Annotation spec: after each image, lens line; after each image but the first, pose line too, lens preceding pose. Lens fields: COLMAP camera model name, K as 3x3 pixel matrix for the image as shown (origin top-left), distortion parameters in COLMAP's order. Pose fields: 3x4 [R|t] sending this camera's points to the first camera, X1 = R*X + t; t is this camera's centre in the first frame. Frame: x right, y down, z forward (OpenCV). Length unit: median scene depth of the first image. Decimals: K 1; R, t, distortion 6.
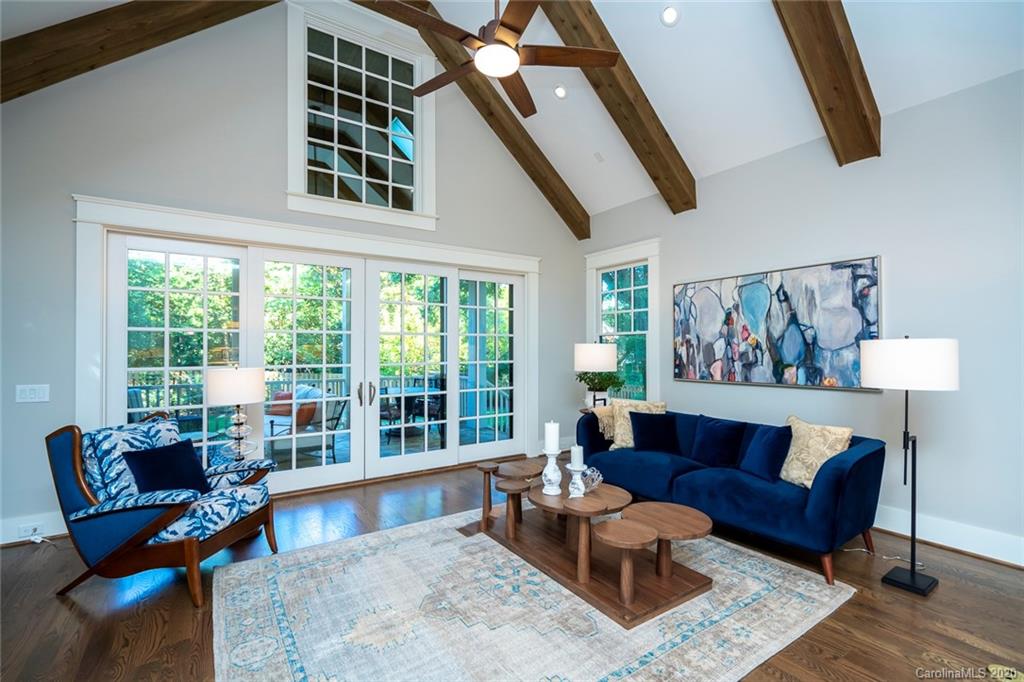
lens RADIAL K [[458.2, 0, 515.2], [0, 458.2, 344.0], [0, 0, 1]] dist [-0.014252, 0.007398]
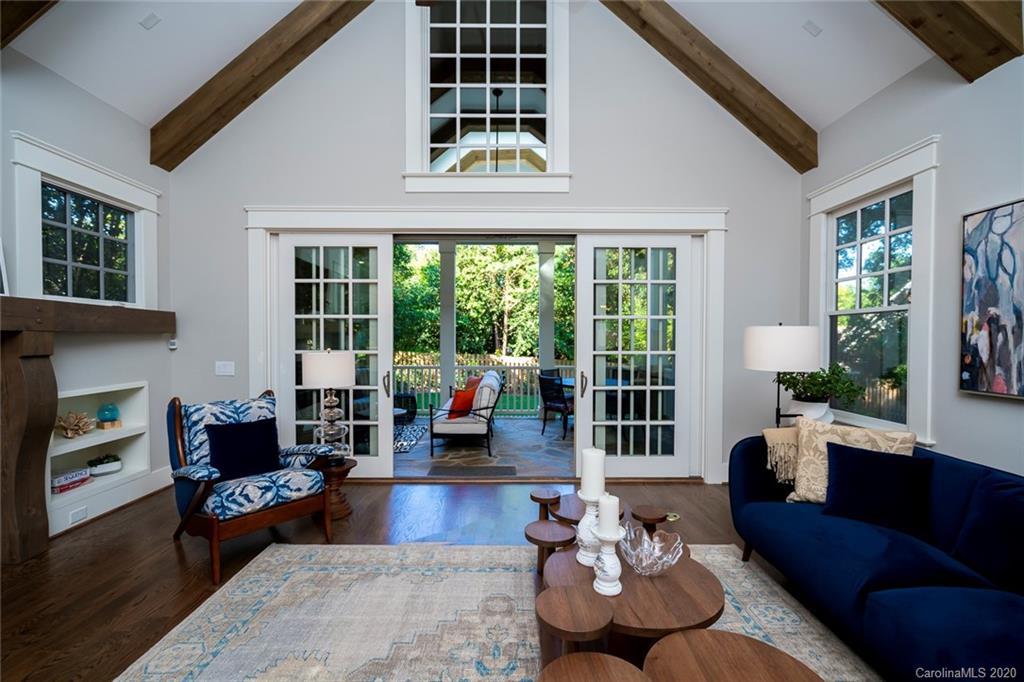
lens RADIAL K [[458.2, 0, 515.2], [0, 458.2, 344.0], [0, 0, 1]] dist [-0.014252, 0.007398]
pose [[0.831098, 0.011667, -0.556003, 0.241235], [0.002132, 0.999706, 0.024164, 0.008396], [0.556122, -0.021268, 0.830829, 0.302160]]
